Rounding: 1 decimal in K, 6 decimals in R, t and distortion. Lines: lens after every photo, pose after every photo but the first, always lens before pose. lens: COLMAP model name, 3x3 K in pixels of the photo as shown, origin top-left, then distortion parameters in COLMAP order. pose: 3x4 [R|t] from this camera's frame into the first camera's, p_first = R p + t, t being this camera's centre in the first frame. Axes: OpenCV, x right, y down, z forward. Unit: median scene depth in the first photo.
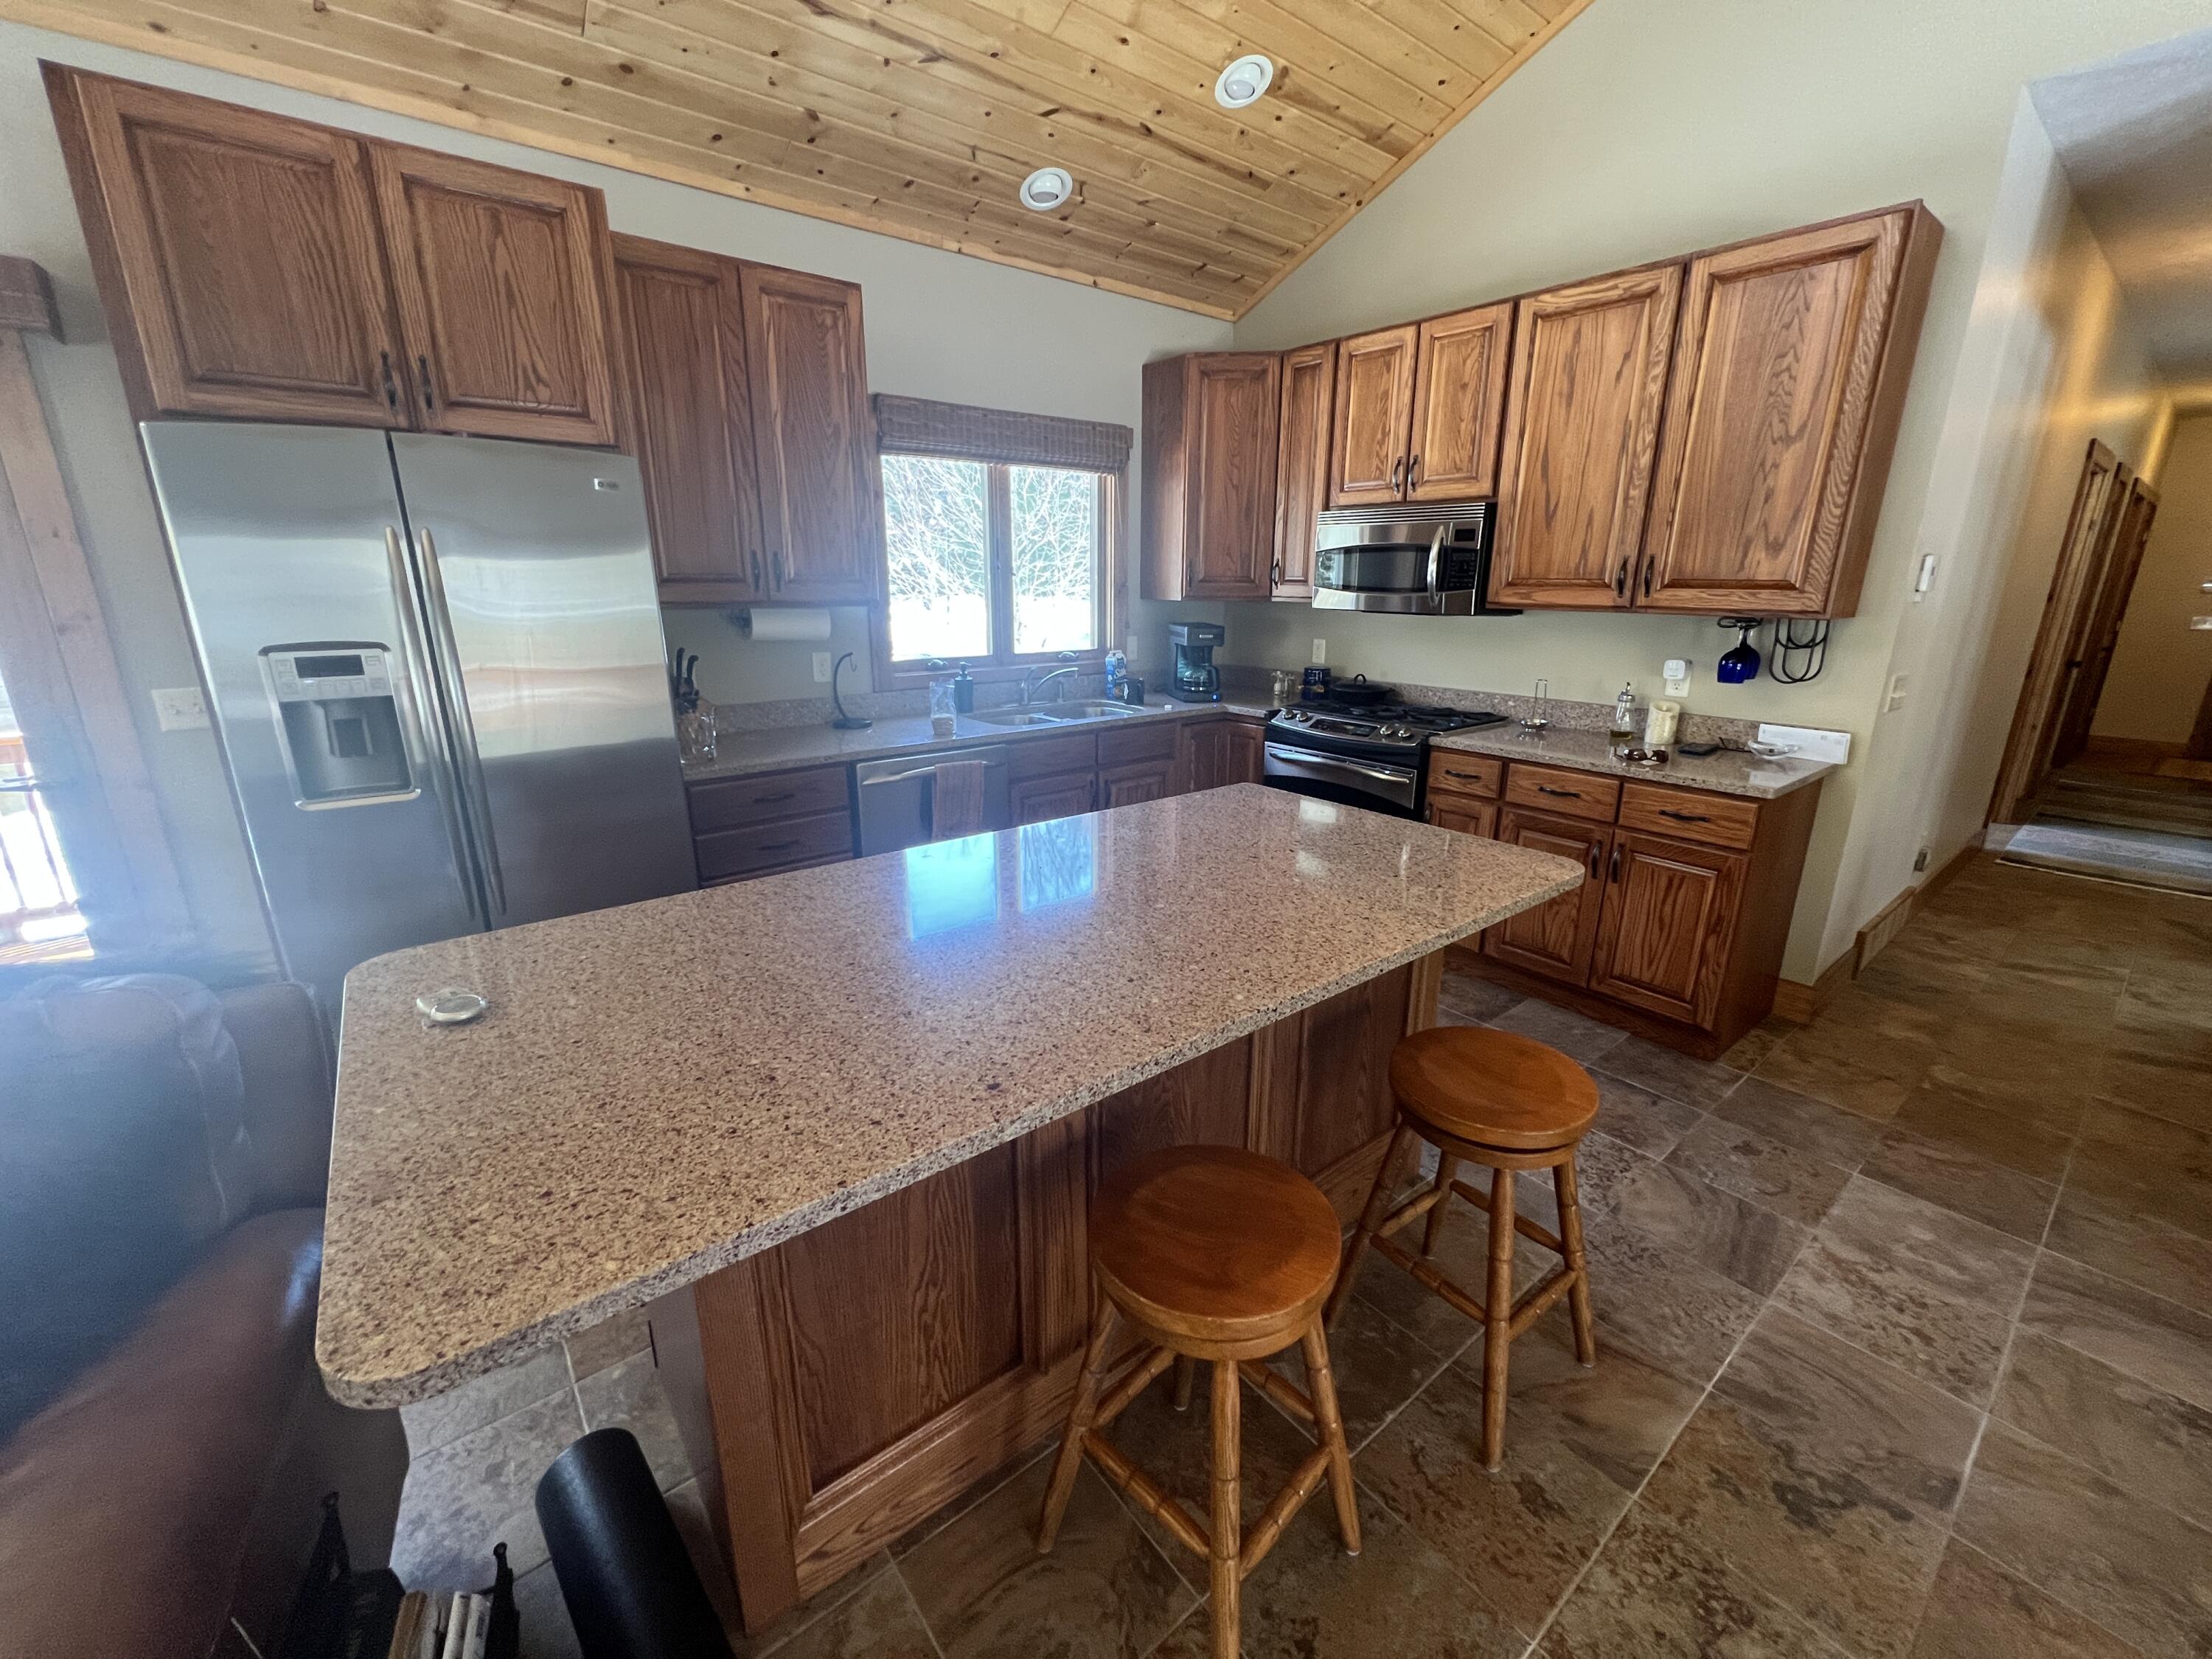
lens RADIAL K [[890.3, 0, 1110.6], [0, 890.3, 827.4], [0, 0, 1]] dist [-0.002409, 0.000296]
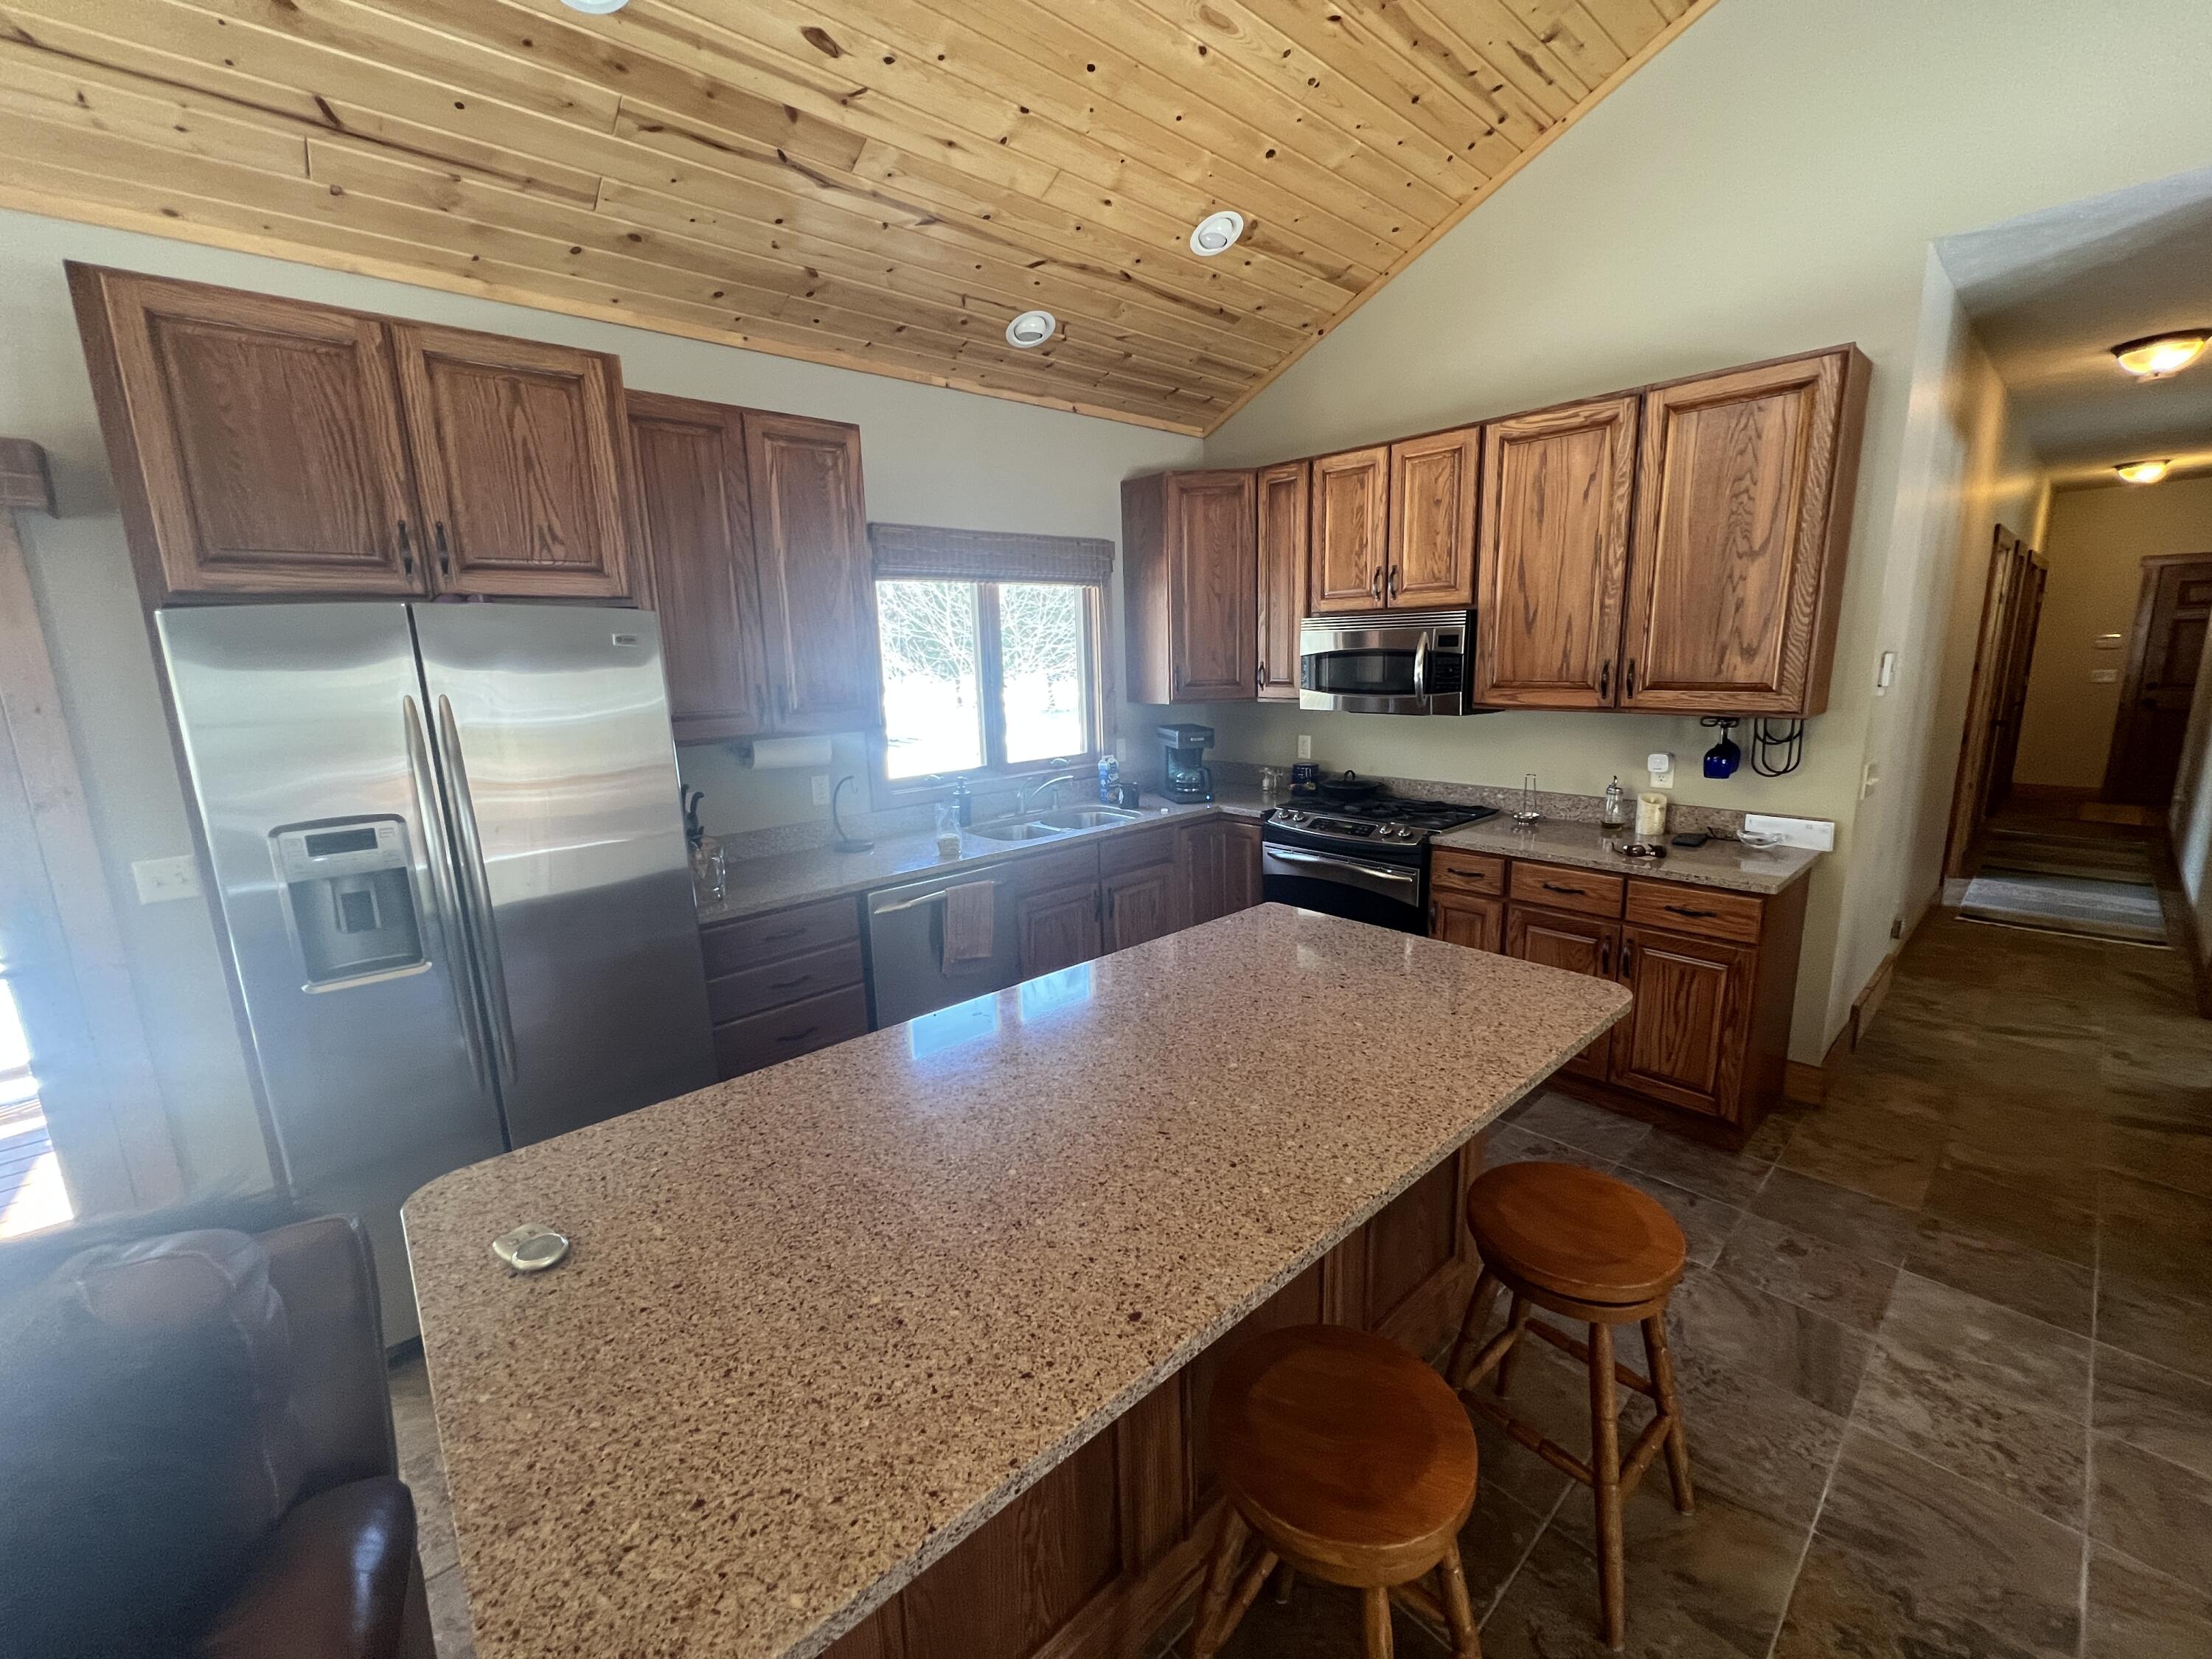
lens RADIAL K [[890.3, 0, 1106.2], [0, 890.3, 822.9], [0, 0, 1]] dist [-0.002409, 0.000296]
pose [[0.997836, -0.043268, 0.049499, -0.084042], [0.047023, 0.995891, -0.077401, -0.075499], [-0.045947, 0.079561, 0.995771, 0.000451]]
